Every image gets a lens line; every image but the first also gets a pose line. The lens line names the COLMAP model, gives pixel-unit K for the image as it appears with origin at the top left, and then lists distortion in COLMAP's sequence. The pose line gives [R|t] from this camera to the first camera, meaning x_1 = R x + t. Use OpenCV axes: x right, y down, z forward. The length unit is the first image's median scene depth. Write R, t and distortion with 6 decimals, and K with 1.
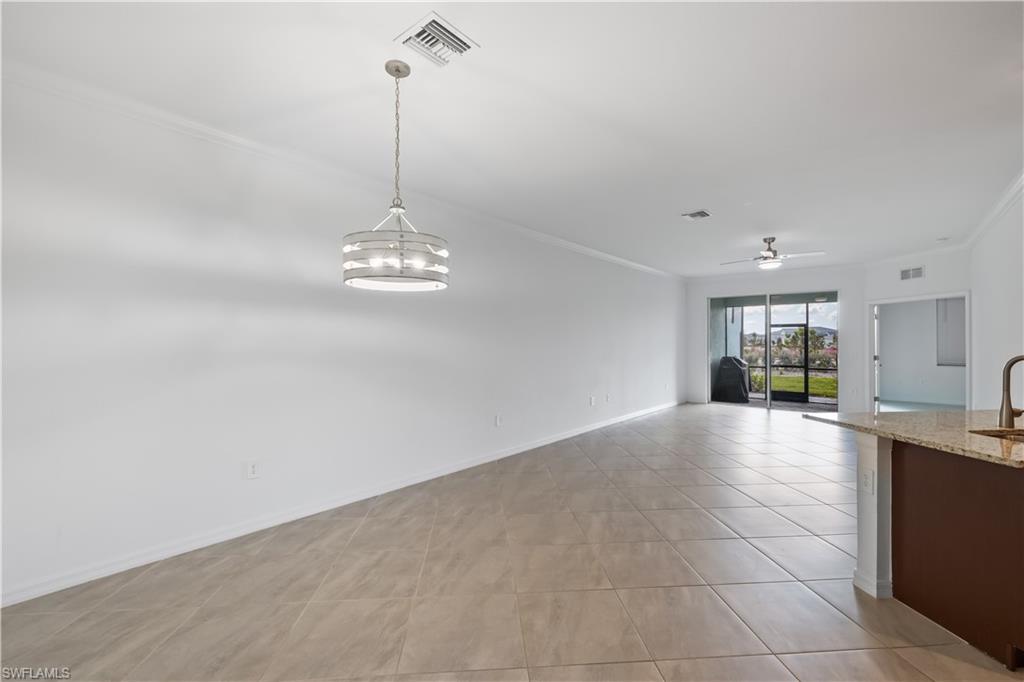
lens RADIAL K [[431.6, 0, 514.7], [0, 431.6, 343.3], [0, 0, 1]] dist [-0.001497, 0.000307]
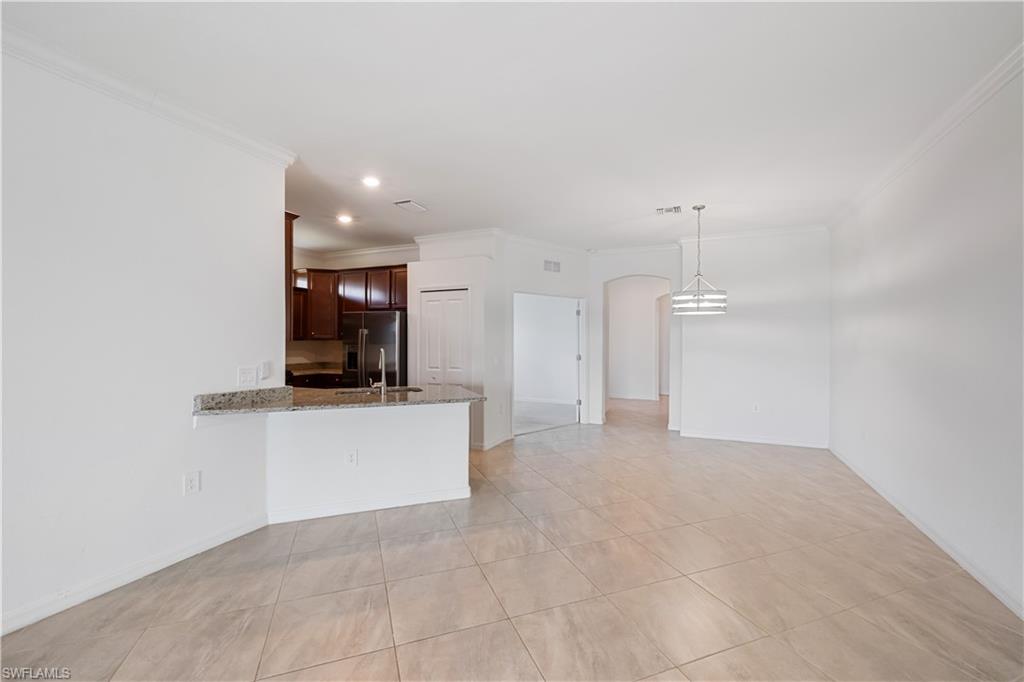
lens RADIAL K [[431.6, 0, 514.7], [0, 431.6, 343.3], [0, 0, 1]] dist [-0.001497, 0.000307]
pose [[-0.957820, 0.002048, -0.287363, 0.986460], [0.000702, 0.999988, 0.004787, -0.001911], [0.287369, 0.004383, -0.957810, 2.314275]]
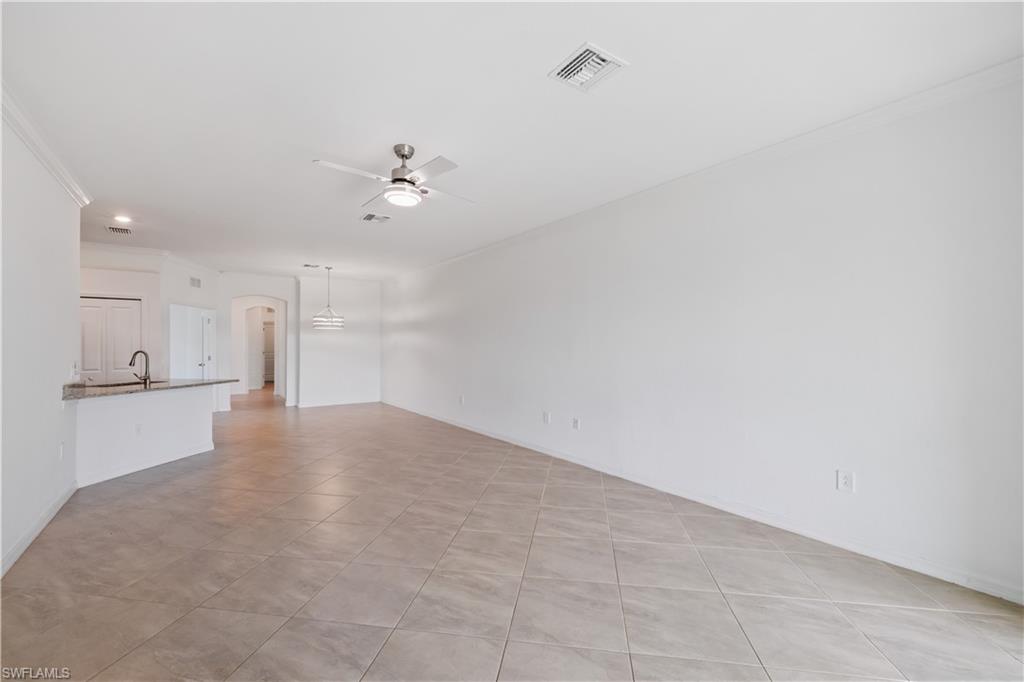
lens RADIAL K [[431.6, 0, 514.7], [0, 431.6, 343.3], [0, 0, 1]] dist [-0.001497, 0.000307]
pose [[-0.231331, -0.001674, -0.972874, 2.435555], [0.001216, 0.999997, -0.002010, -0.002515], [0.972874, -0.001648, -0.231328, 2.837548]]
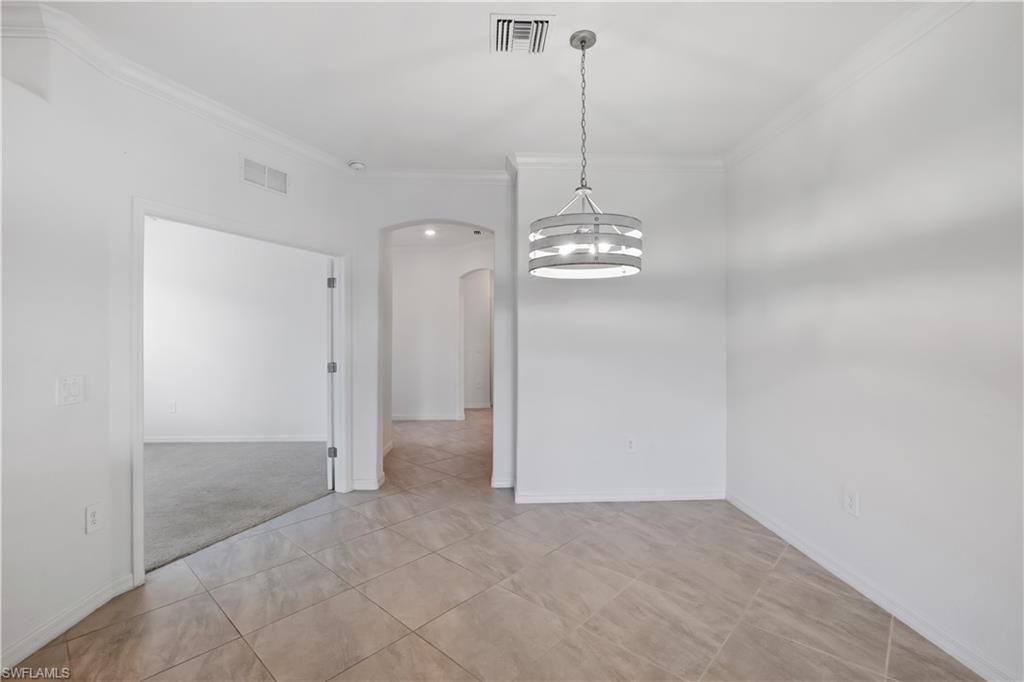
lens RADIAL K [[452.6, 0, 513.6], [0, 452.6, 334.8], [0, 0, 1]] dist [-0.003100, -0.000431]
pose [[-0.727793, 0.000219, -0.685797, 0.428359], [0.002300, 0.999995, -0.002121, -0.002001], [0.685793, -0.003121, -0.727790, 1.363952]]
